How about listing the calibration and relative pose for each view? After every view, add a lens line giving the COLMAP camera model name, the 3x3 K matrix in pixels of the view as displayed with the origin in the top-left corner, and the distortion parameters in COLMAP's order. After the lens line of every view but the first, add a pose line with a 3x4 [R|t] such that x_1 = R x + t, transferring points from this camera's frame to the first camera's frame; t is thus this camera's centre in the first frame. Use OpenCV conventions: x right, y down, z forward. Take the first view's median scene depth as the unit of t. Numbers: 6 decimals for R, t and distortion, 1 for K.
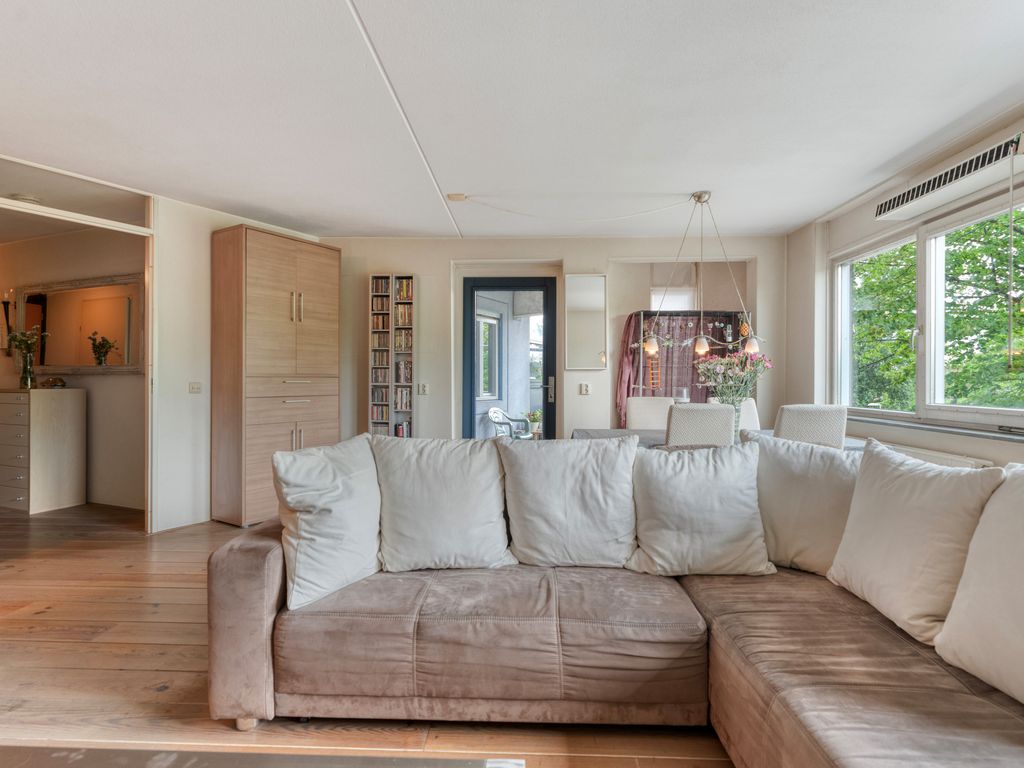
lens RADIAL K [[540.9, 0, 508.5], [0, 540.9, 387.6], [0, 0, 1]] dist [0.000498, 0.000487]
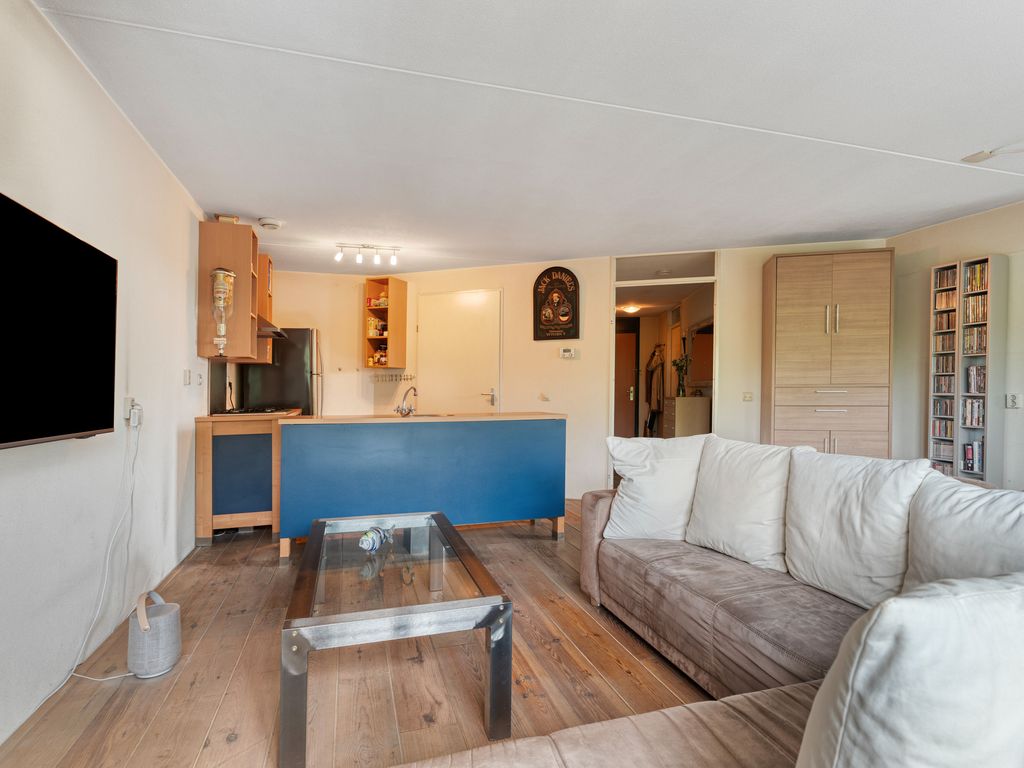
lens RADIAL K [[540.9, 0, 508.5], [0, 540.9, 387.6], [0, 0, 1]] dist [0.000498, 0.000487]
pose [[0.321523, -0.008811, -0.946861, 0.796019], [-0.009870, 0.999871, -0.012656, 0.001134], [0.946850, 0.013415, 0.321395, 0.186670]]
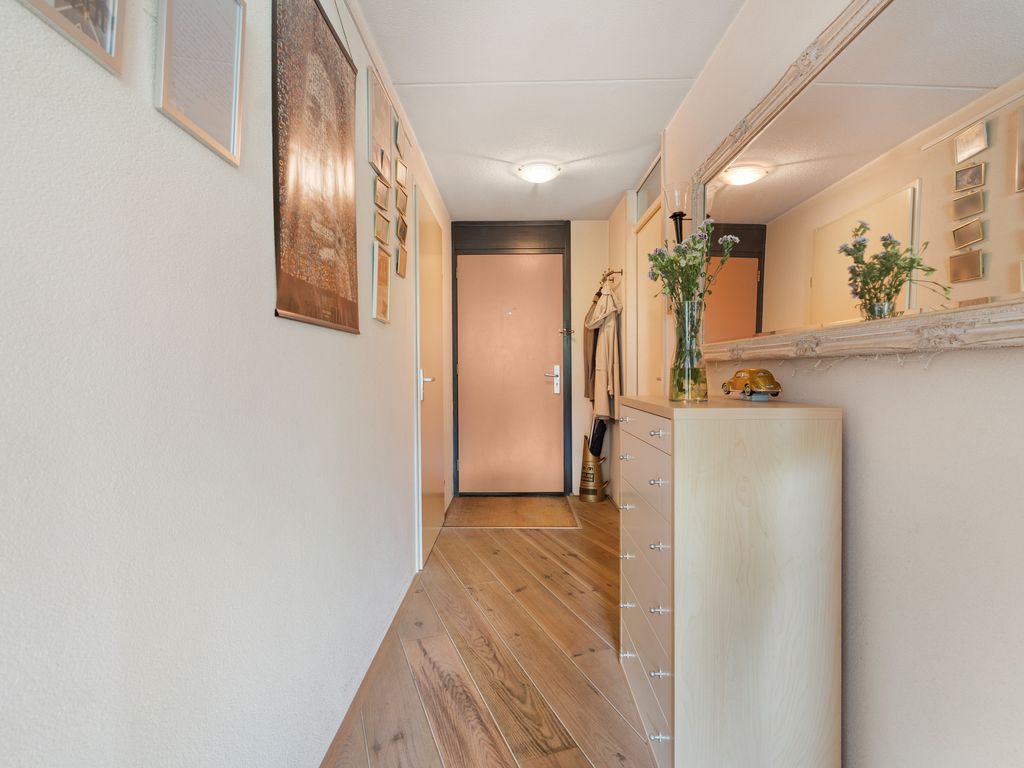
lens RADIAL K [[530.3, 0, 510.5], [0, 530.3, 374.0], [0, 0, 1]] dist [0.001280, 0.000455]
pose [[0.383785, -0.003421, -0.923416, -1.384053], [0.005170, 0.999985, -0.001556, -0.038638], [0.923408, -0.004177, 0.383797, 1.717385]]
